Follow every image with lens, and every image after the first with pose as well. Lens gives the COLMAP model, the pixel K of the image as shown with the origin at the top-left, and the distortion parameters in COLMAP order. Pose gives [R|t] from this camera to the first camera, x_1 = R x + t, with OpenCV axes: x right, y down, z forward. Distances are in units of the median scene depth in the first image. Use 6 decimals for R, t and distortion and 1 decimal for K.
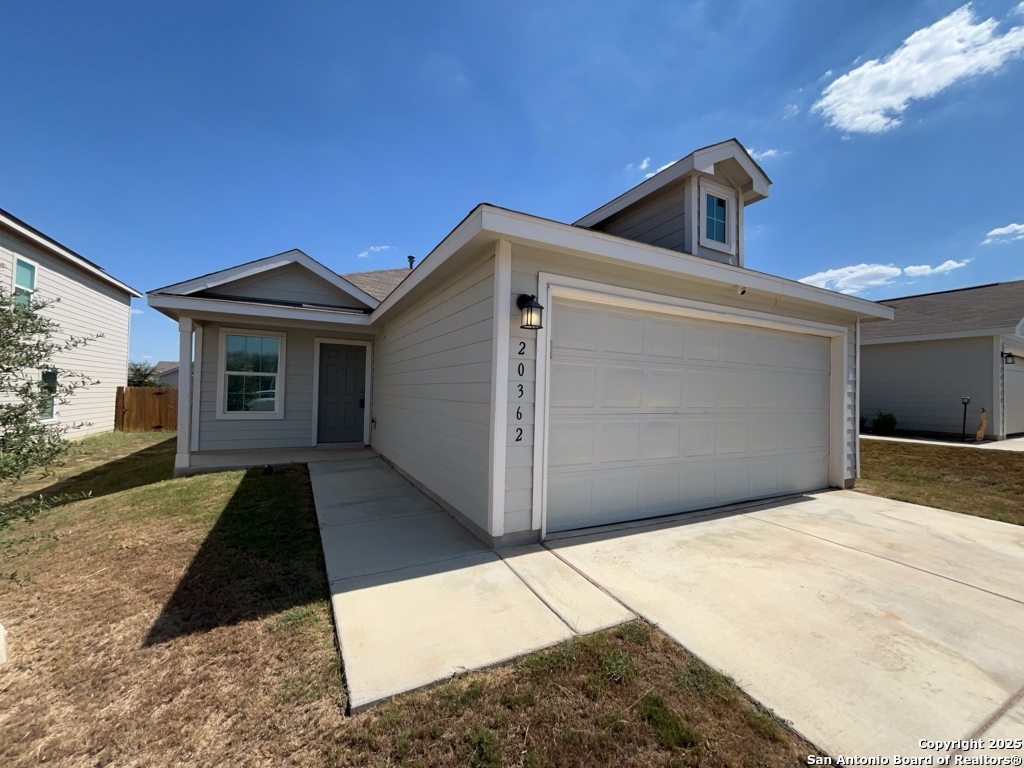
lens RADIAL K [[413.1, 0, 519.0], [0, 413.1, 385.5], [0, 0, 1]] dist [-0.004139, -0.000384]
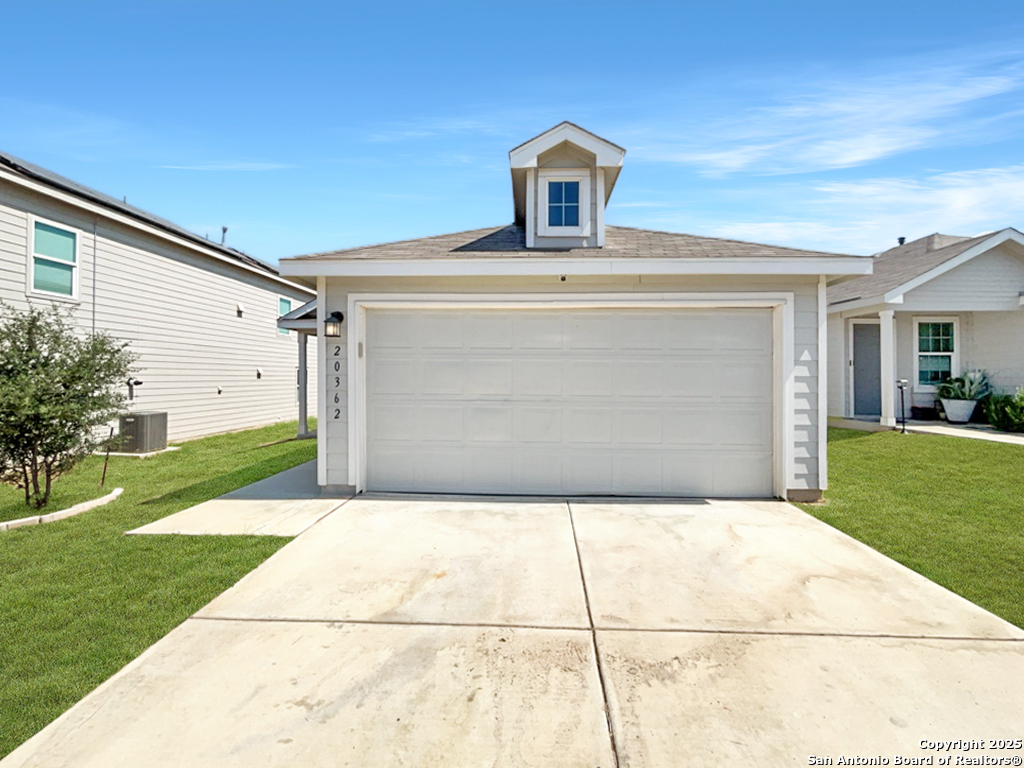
lens RADIAL K [[443.6, 0, 511.8], [0, 443.6, 375.3], [0, 0, 1]] dist [-0.003738, -0.000346]
pose [[0.859057, -0.018482, -0.511547, 0.725582], [0.022026, 0.999757, 0.000868, 0.001031], [0.511407, -0.012012, 0.859255, 0.018086]]
